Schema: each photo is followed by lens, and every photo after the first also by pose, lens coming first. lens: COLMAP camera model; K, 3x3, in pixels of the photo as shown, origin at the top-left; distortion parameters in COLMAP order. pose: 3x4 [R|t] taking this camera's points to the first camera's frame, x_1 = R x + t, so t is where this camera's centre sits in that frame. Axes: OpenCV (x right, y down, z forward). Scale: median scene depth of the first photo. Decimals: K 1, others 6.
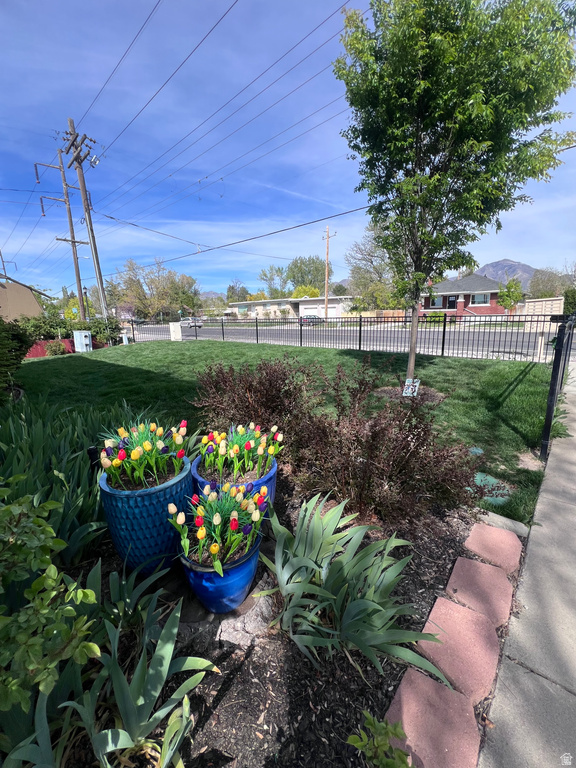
lens RADIAL K [[312.5, 0, 288.0], [0, 312.5, 384.0], [0, 0, 1]] dist [-0.000483, -0.000055]
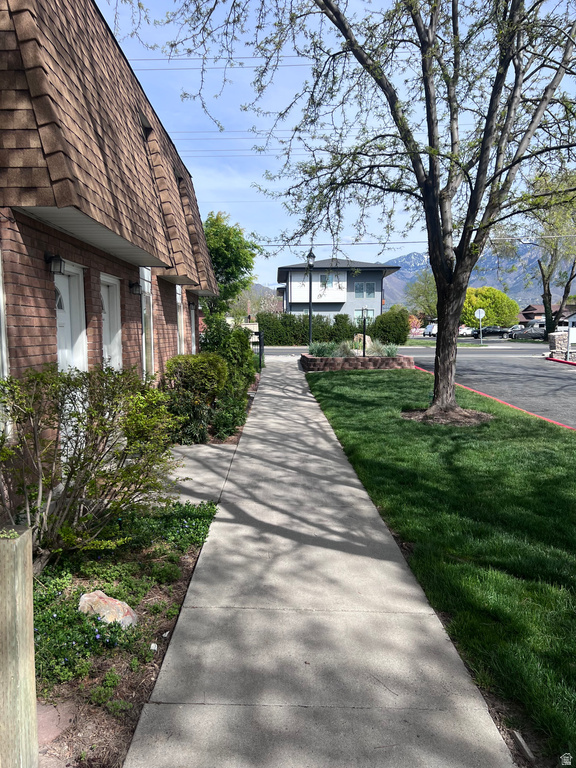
lens RADIAL K [[581.6, 0, 288.0], [0, 581.6, 384.0], [0, 0, 1]] dist [0.001449, 0.000522]
pose [[0.721125, -0.053247, 0.690756, -2.863739], [0.133698, 0.988996, -0.063339, 0.670494], [-0.679782, 0.138028, 0.720308, -3.202040]]
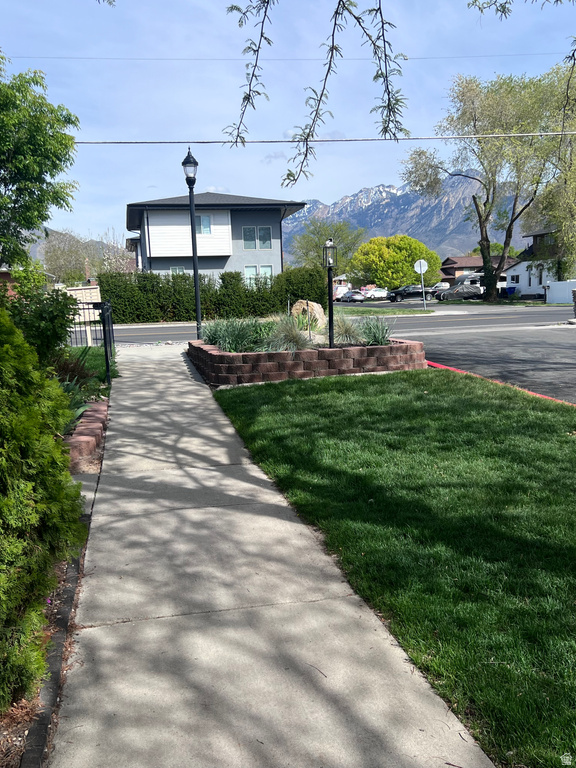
lens RADIAL K [[693.7, 0, 288.0], [0, 693.7, 384.0], [0, 0, 1]] dist [0.089586, 0.000231]
pose [[0.565151, -0.112389, 0.817296, -1.021234], [0.194086, 0.980984, 0.000690, 0.239054], [-0.801833, 0.158235, 0.576217, -1.158430]]
